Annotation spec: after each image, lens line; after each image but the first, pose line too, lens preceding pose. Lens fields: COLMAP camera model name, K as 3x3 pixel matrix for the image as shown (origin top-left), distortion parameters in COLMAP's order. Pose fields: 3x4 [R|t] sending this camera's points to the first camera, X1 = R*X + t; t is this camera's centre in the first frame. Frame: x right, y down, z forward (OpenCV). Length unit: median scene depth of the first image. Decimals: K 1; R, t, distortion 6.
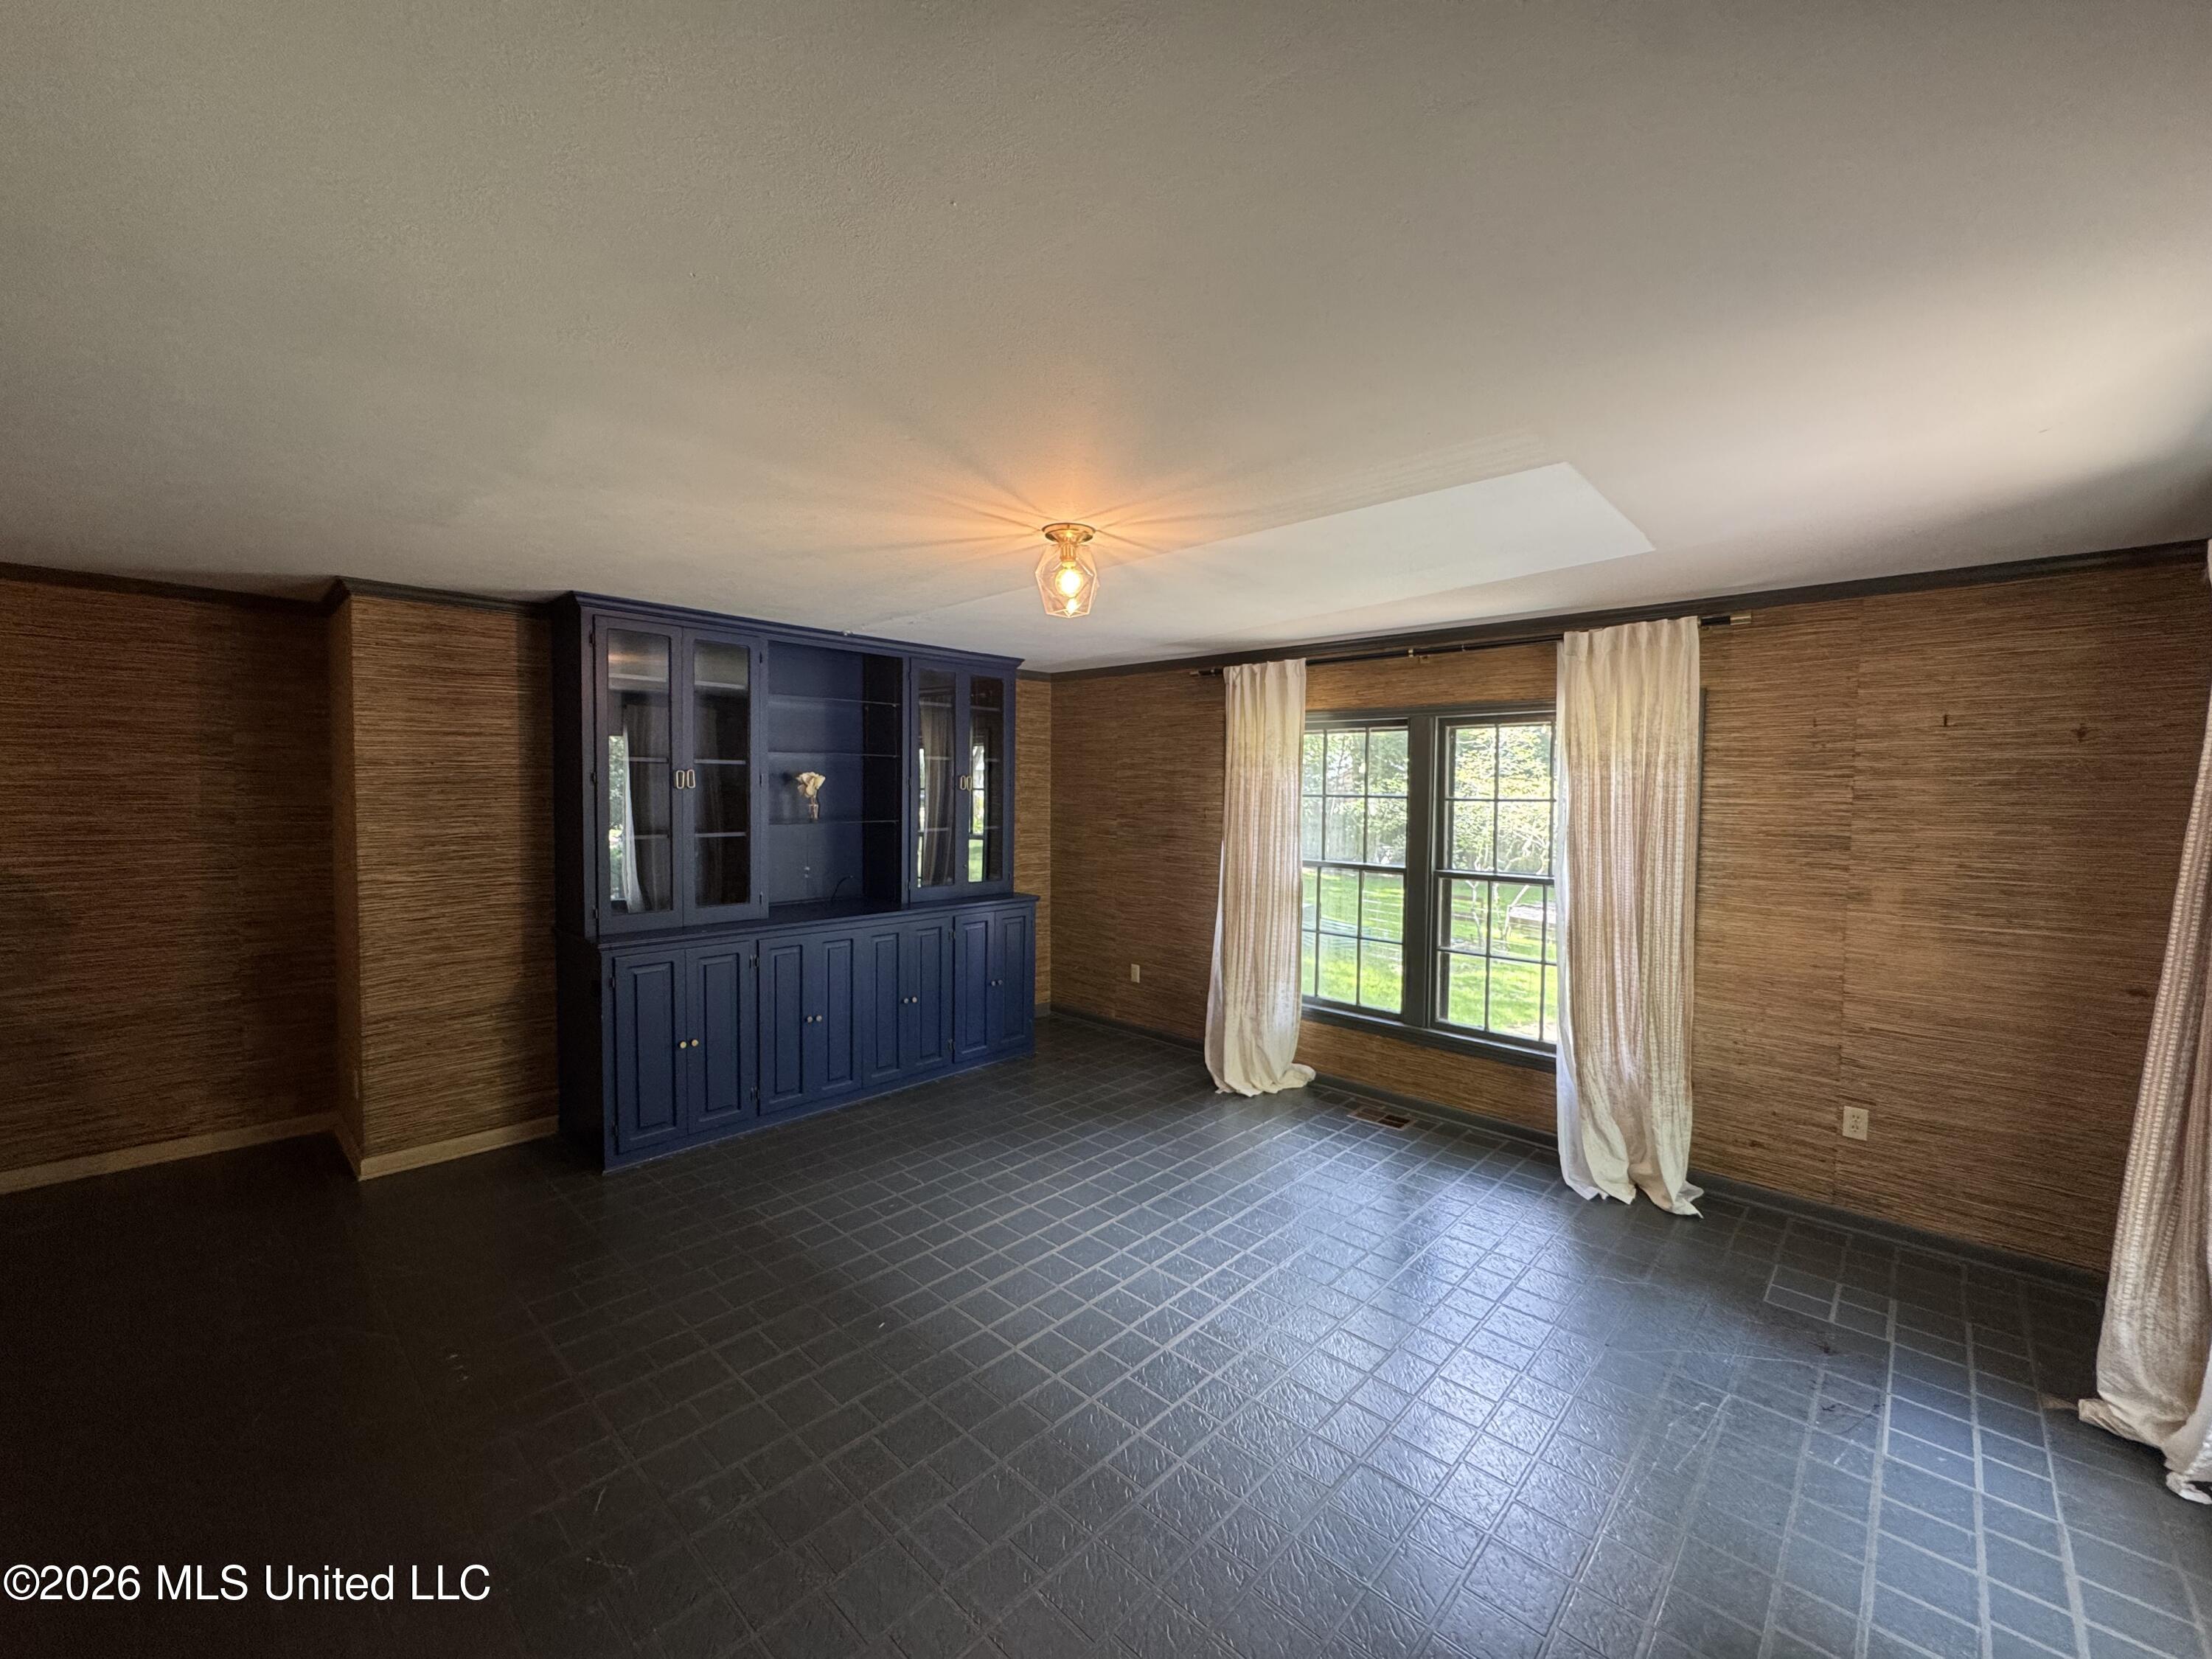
lens RADIAL K [[883.3, 0, 1103.4], [0, 883.3, 828.9], [0, 0, 1]] dist [-0.002976, 0.000645]
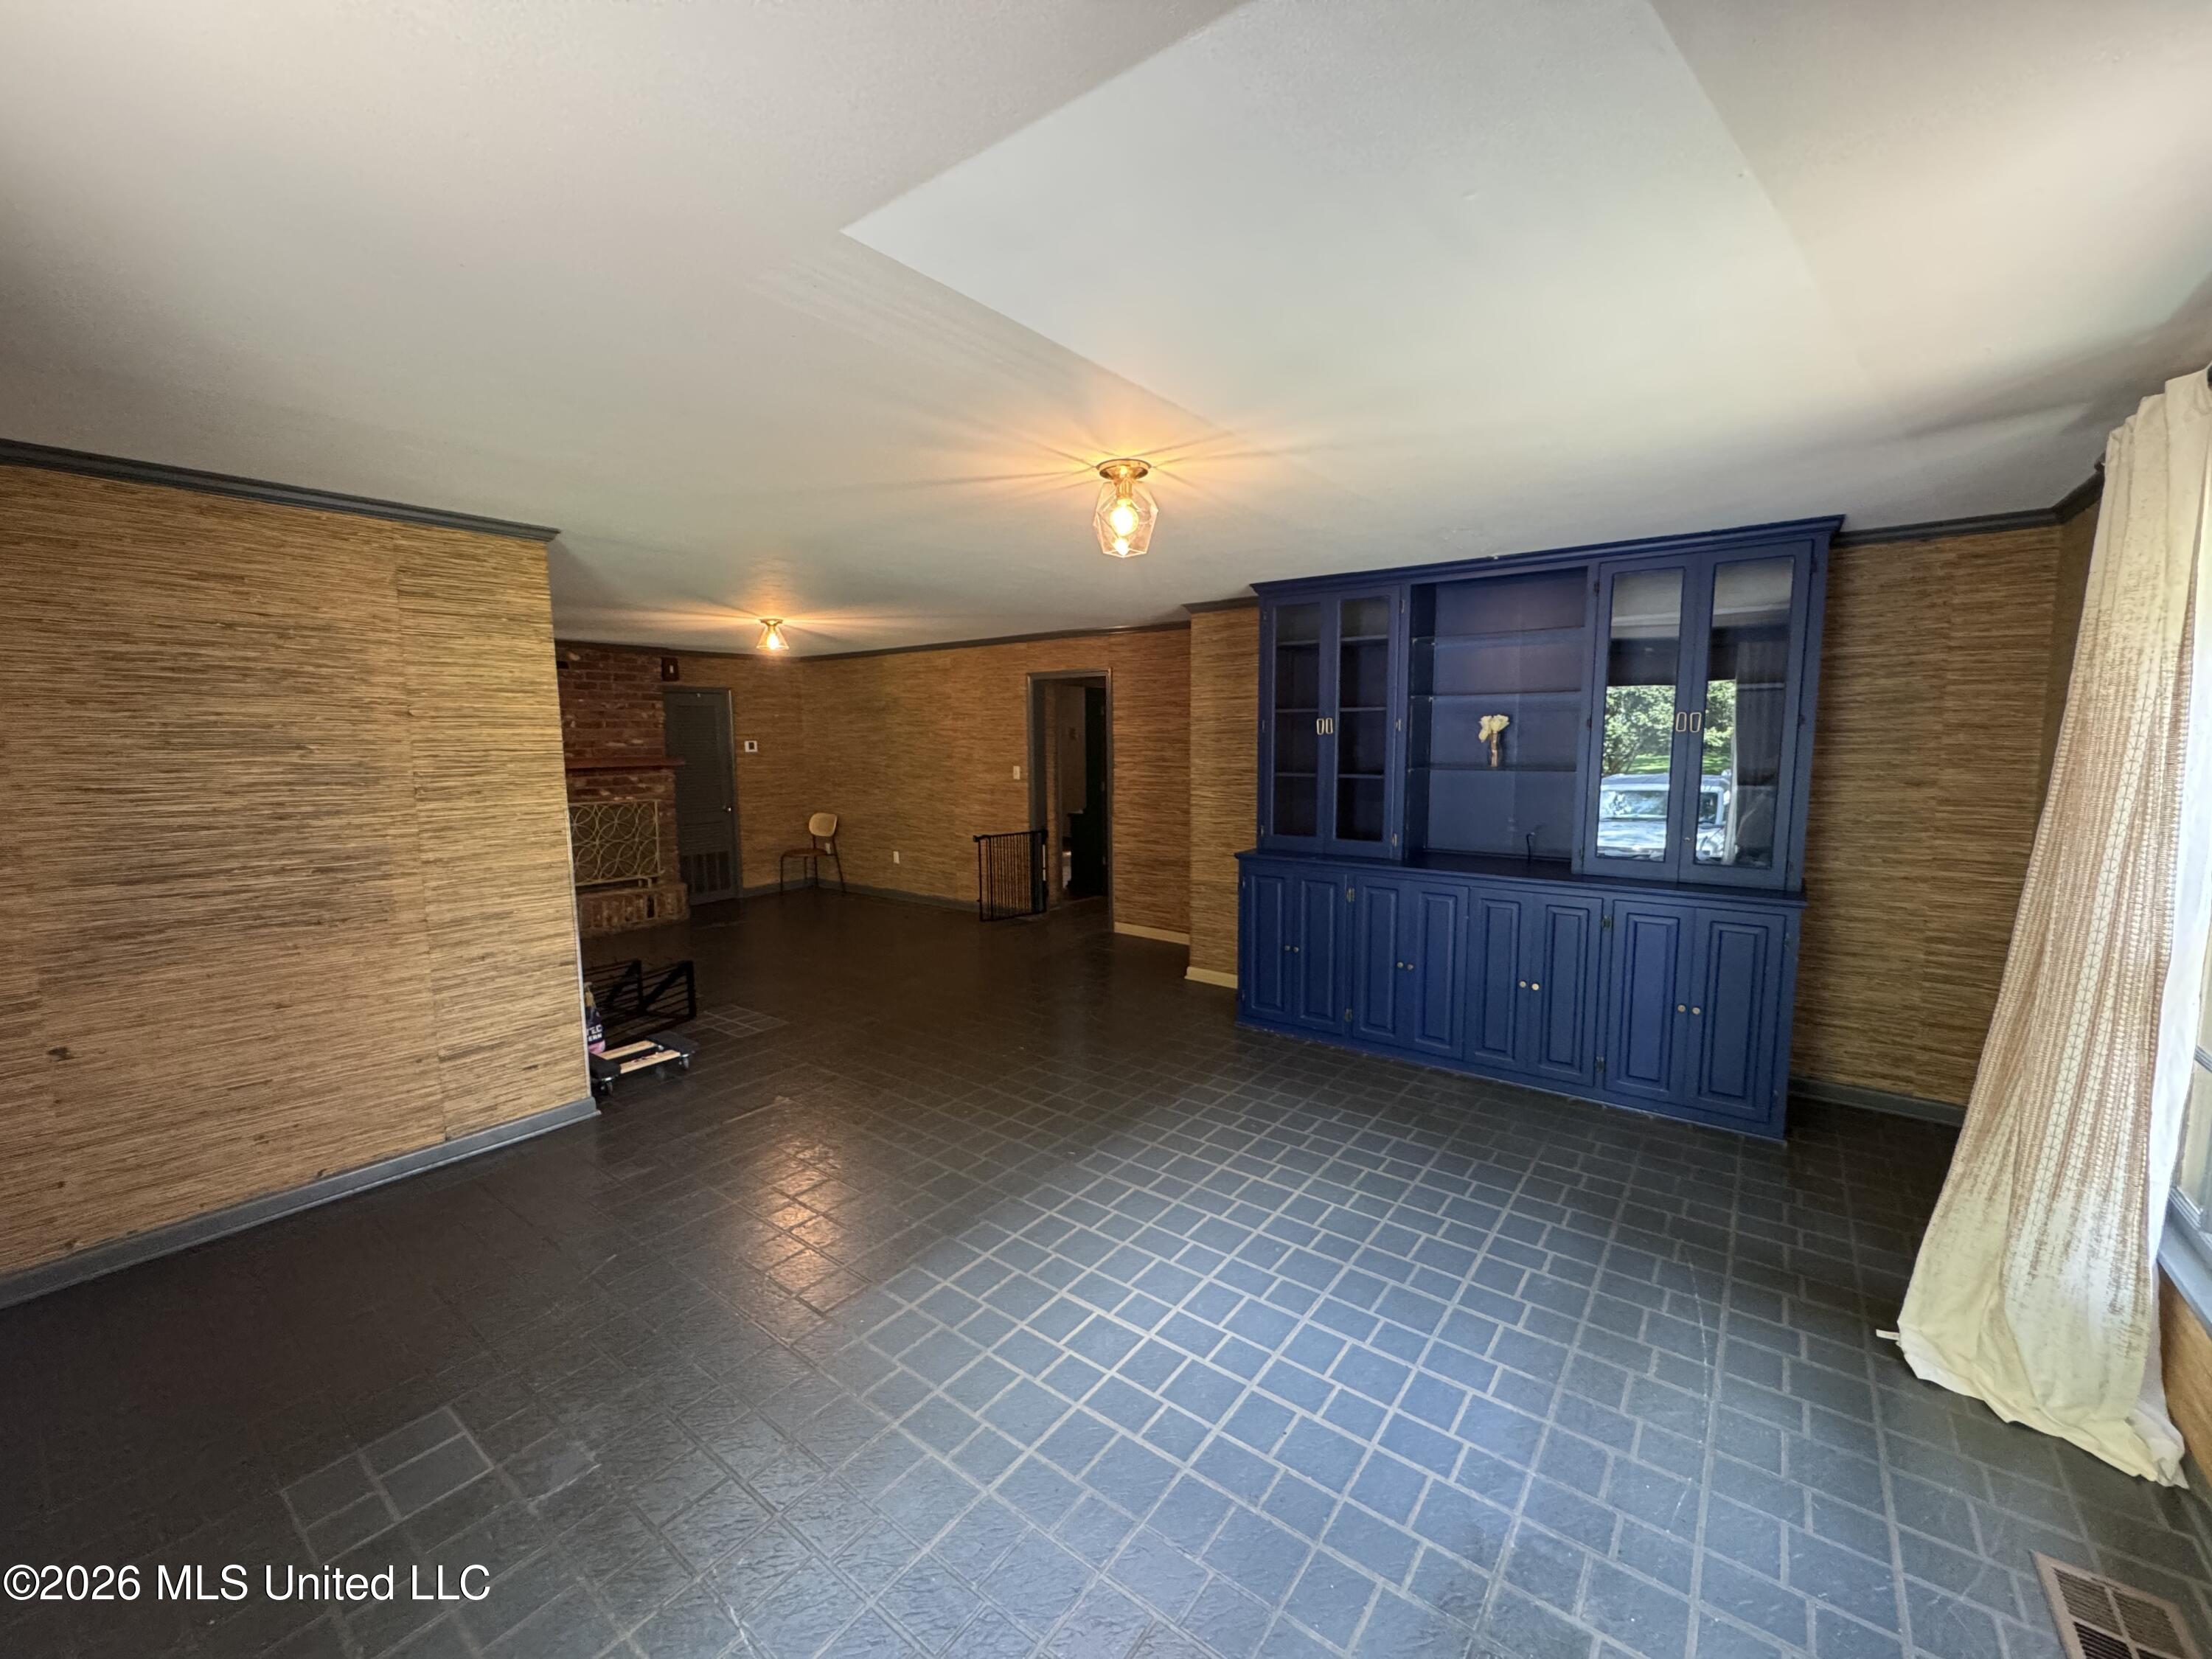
lens RADIAL K [[883.3, 0, 1103.4], [0, 883.3, 828.9], [0, 0, 1]] dist [-0.002976, 0.000645]
pose [[0.105663, 0.095474, -0.989808, 0.679250], [-0.037540, 0.995054, 0.091973, -0.019068], [0.993693, 0.027439, 0.108724, 0.618278]]
